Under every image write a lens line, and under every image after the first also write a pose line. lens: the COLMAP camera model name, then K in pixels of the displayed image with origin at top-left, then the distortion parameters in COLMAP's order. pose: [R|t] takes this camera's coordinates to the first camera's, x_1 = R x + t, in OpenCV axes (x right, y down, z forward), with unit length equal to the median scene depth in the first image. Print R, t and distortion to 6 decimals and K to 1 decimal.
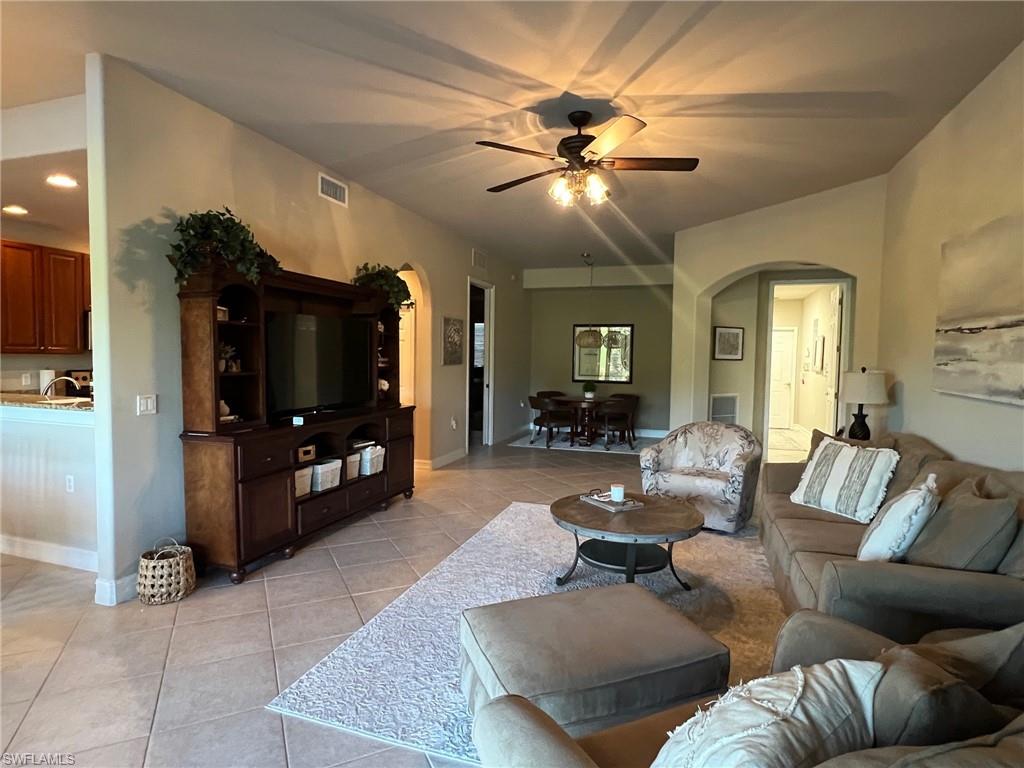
lens RADIAL K [[564.6, 0, 506.0], [0, 564.6, 385.0], [0, 0, 1]] dist [0.002433, 0.000317]
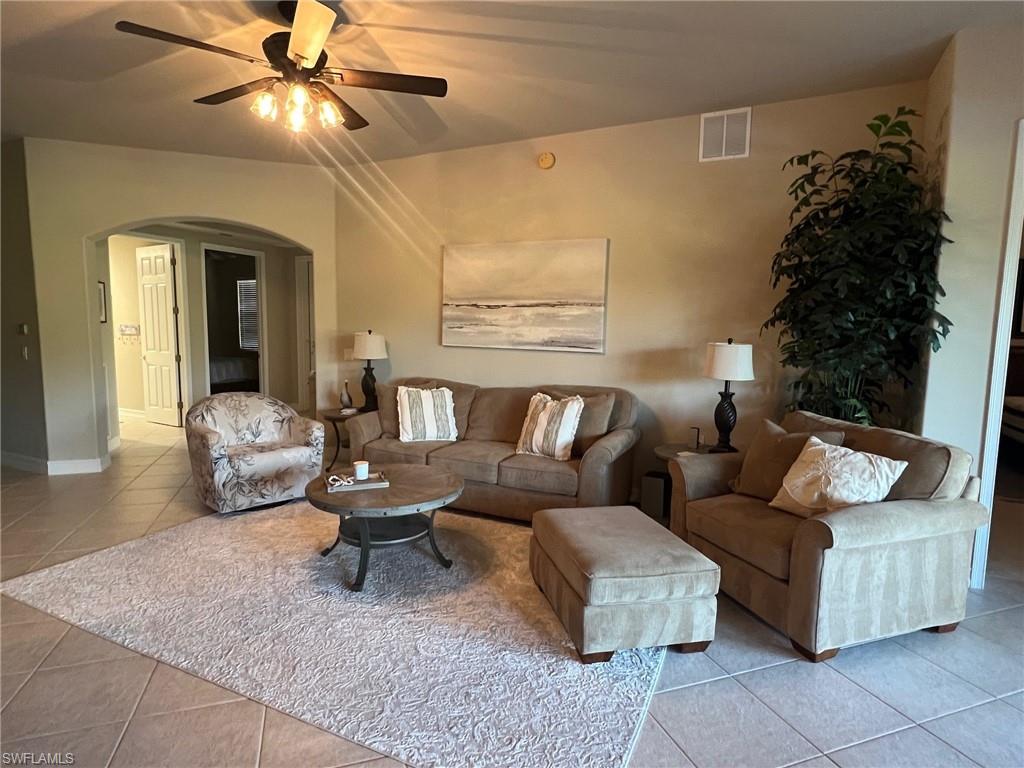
lens RADIAL K [[564.6, 0, 506.0], [0, 564.6, 385.0], [0, 0, 1]] dist [0.002433, 0.000317]
pose [[0.118542, -0.120417, 0.985620, -0.779842], [0.040917, 0.992369, 0.116320, -0.058121], [-0.992106, 0.026540, 0.122564, 0.740438]]
